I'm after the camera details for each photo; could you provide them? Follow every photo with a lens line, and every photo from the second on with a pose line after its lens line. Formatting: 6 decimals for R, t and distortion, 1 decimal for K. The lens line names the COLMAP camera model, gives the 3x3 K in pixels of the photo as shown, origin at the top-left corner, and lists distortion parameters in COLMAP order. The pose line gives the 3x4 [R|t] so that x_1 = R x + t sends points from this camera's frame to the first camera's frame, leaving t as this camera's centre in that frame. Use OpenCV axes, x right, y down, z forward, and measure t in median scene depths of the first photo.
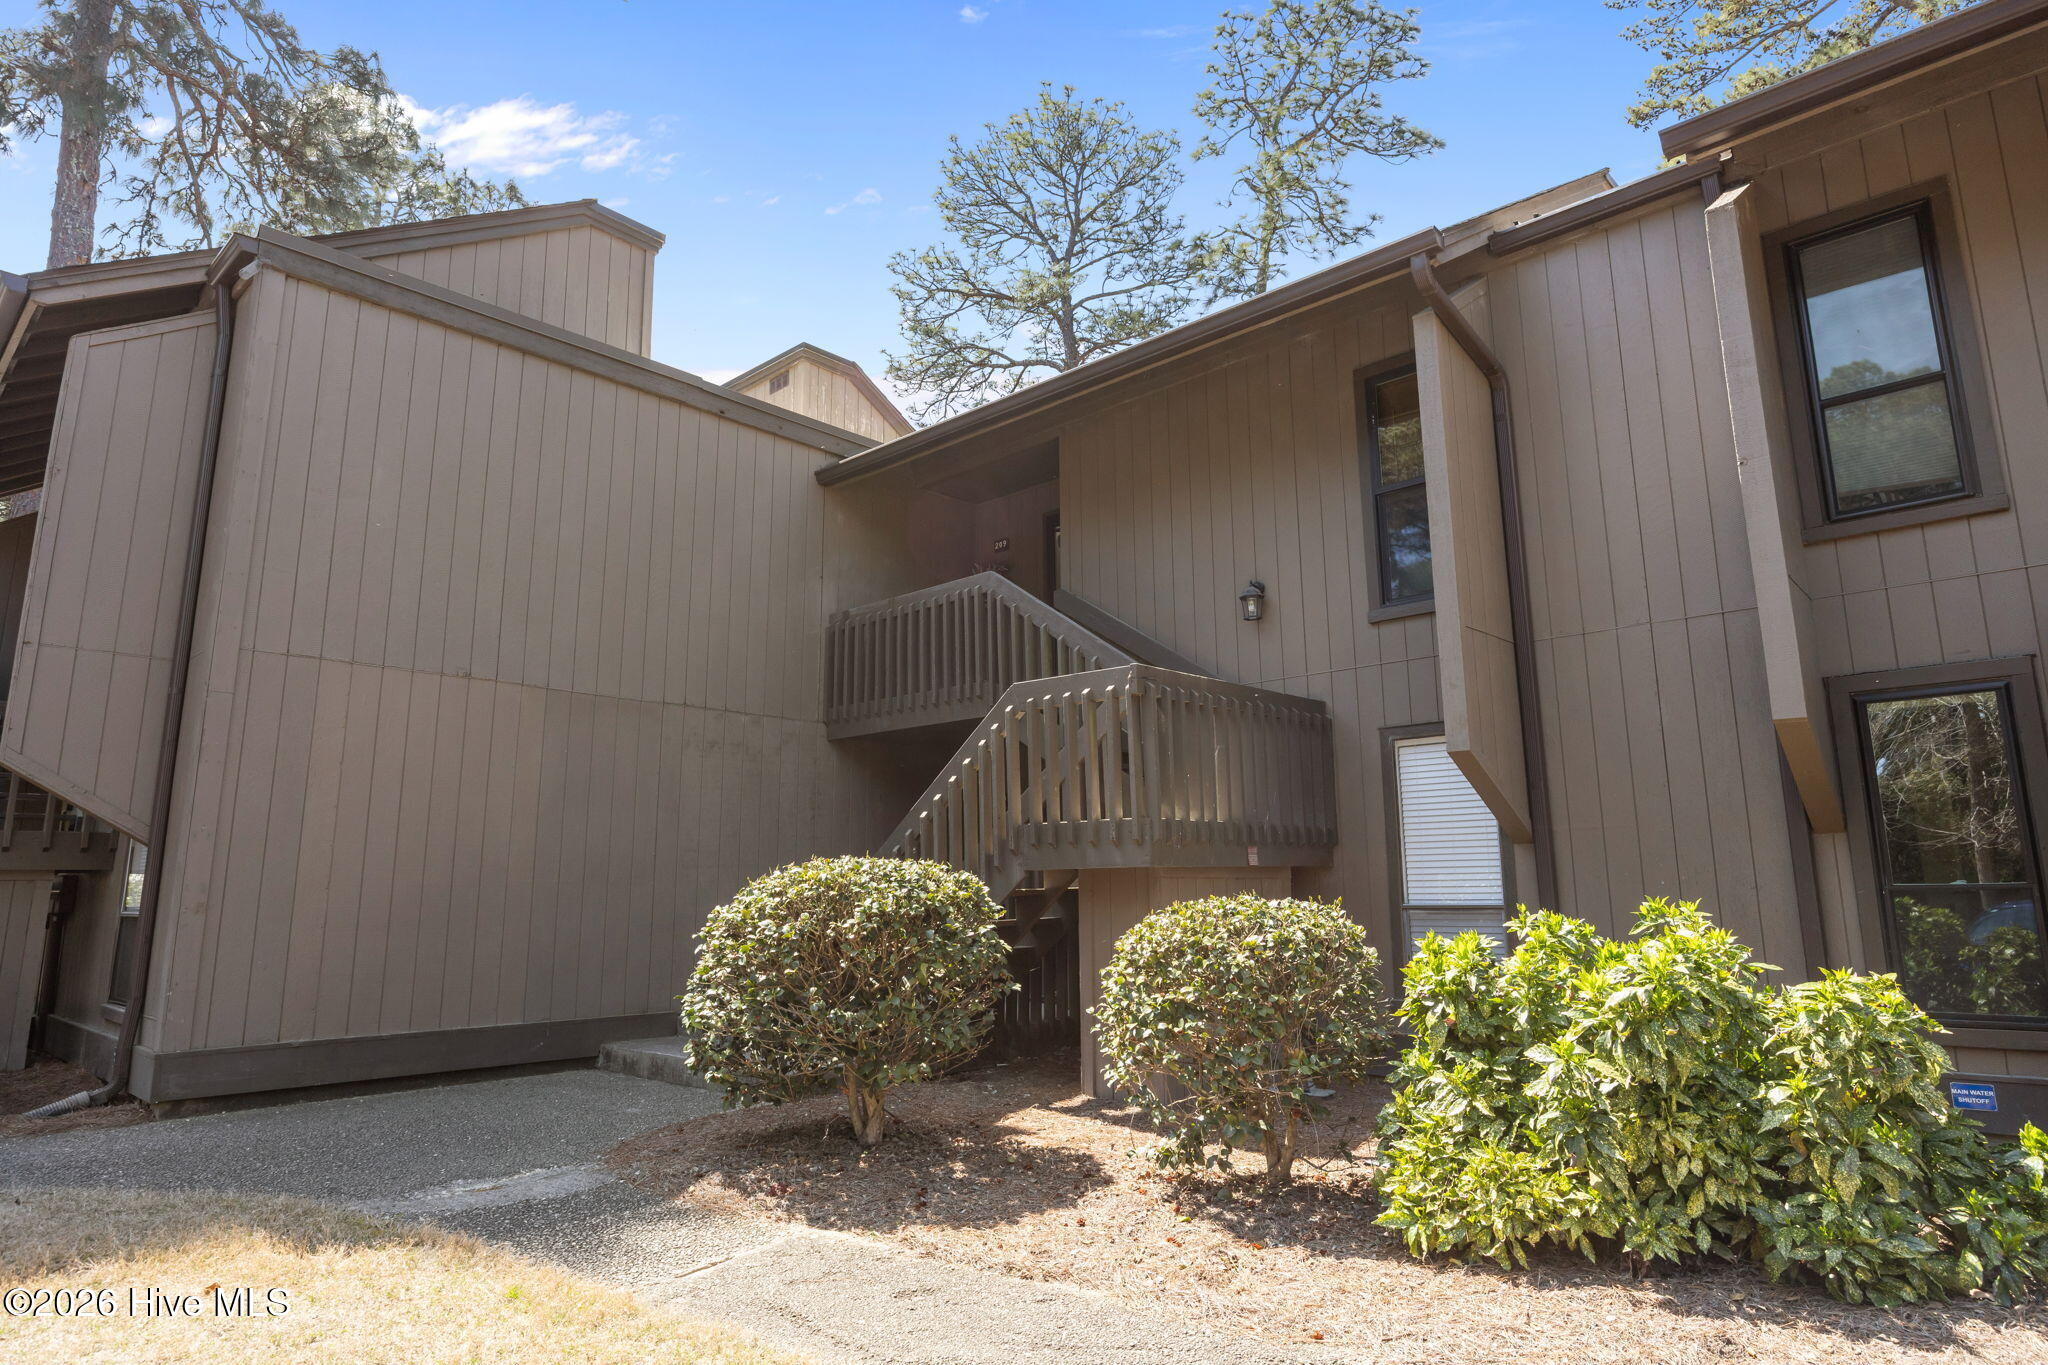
lens RADIAL K [[1156.5, 0, 1060.4], [0, 1156.5, 674.8], [0, 0, 1]] dist [-0.003155, -0.000828]
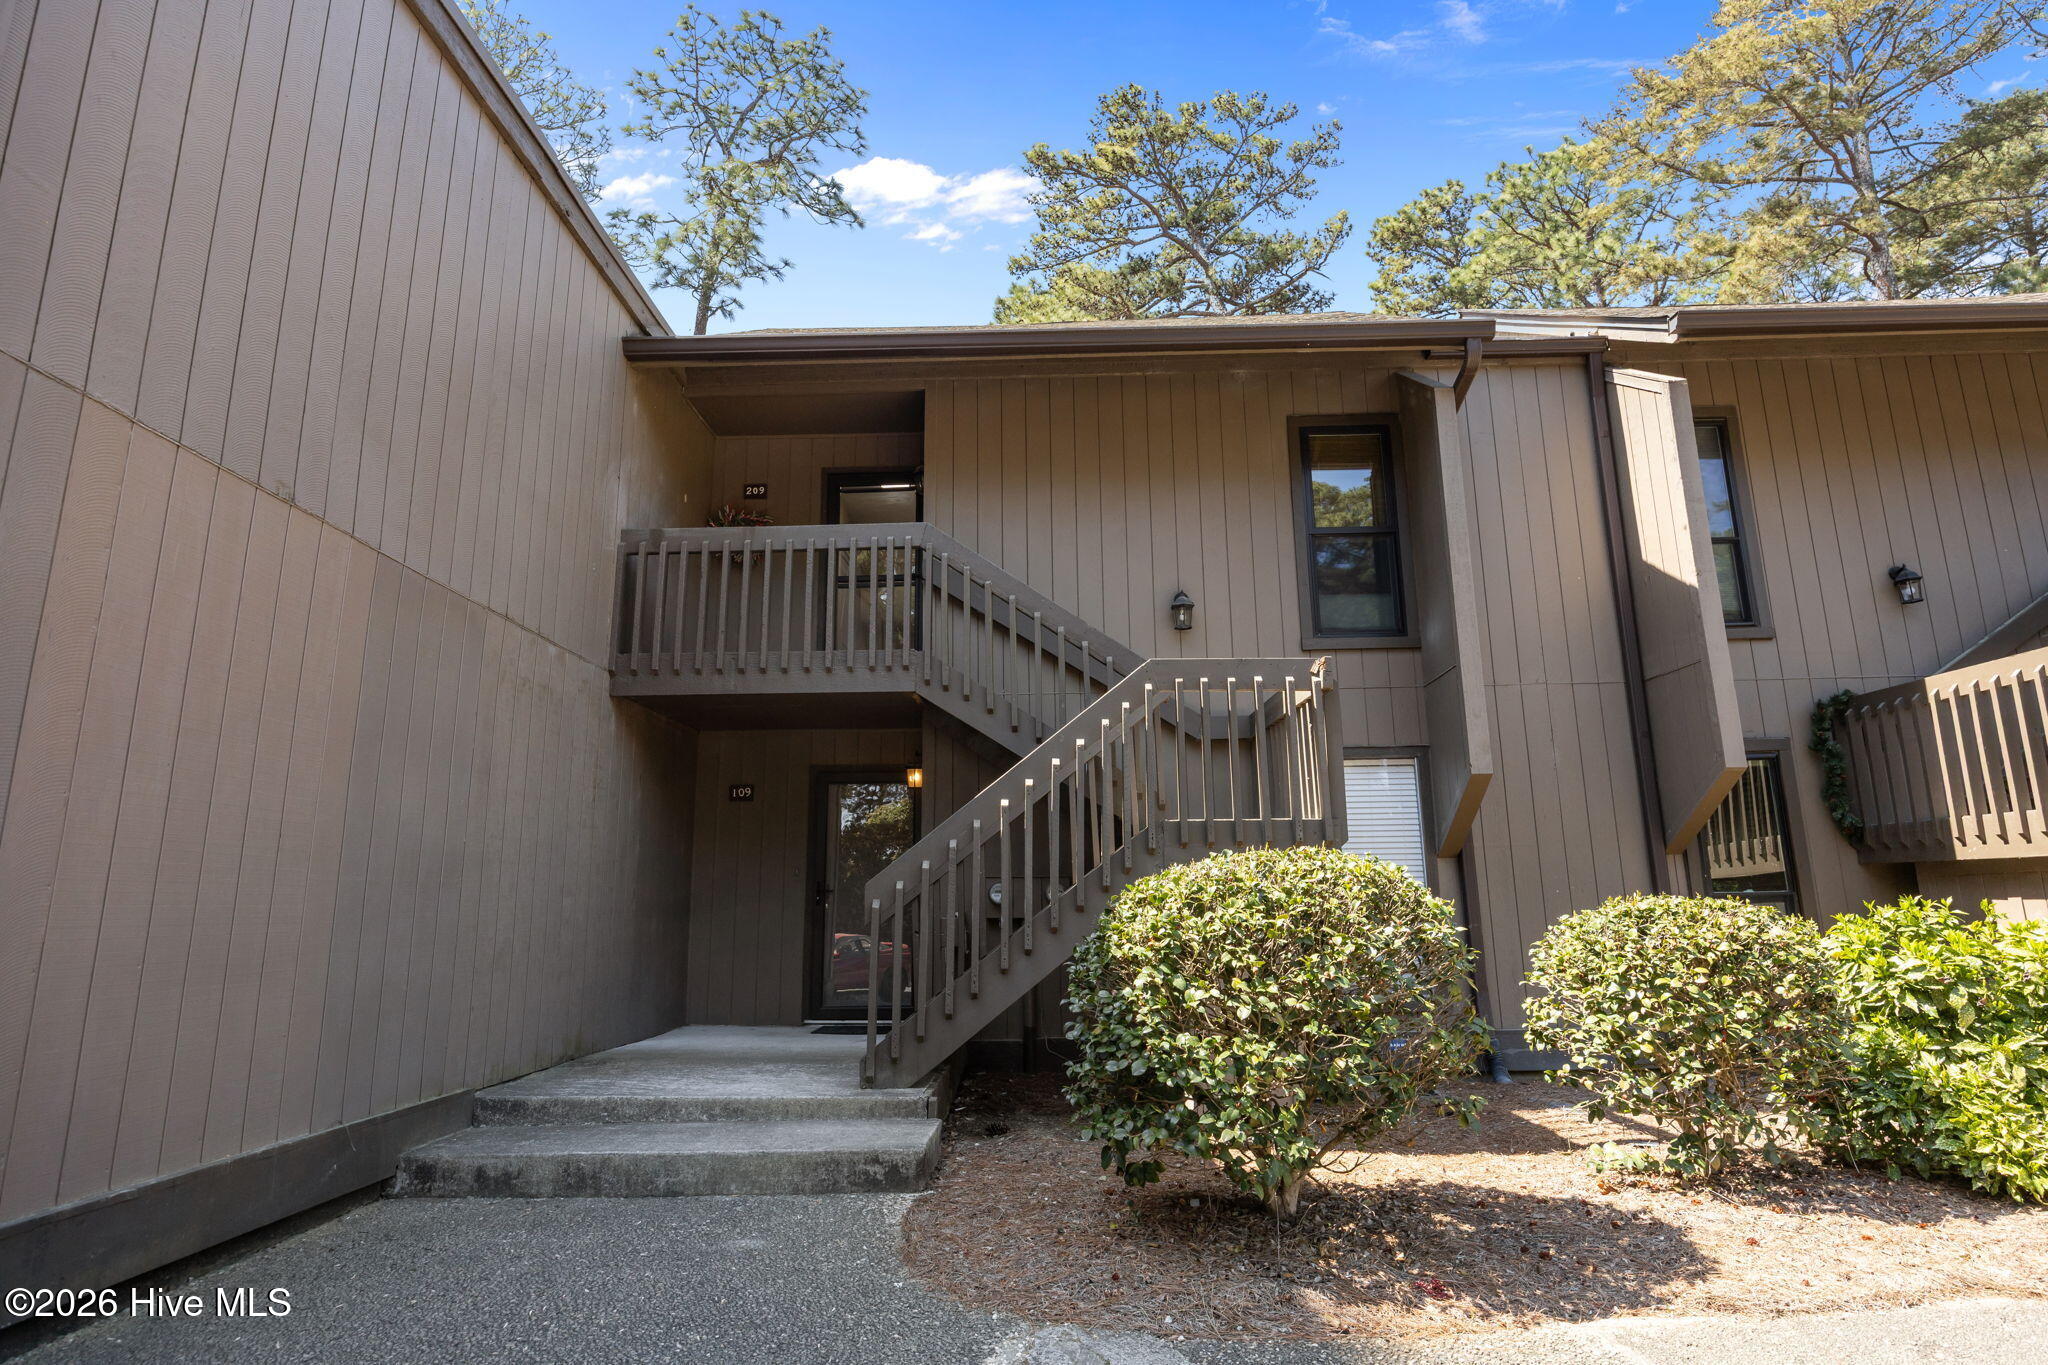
lens RADIAL K [[1089.7, 0, 1032.6], [0, 1089.7, 663.6], [0, 0, 1]] dist [0.004391, 0.000809]
pose [[0.763601, 0.139472, 0.630445, -0.513568], [-0.115096, 0.990156, -0.079645, 0.071452], [-0.635348, -0.011744, 0.772137, 0.339927]]
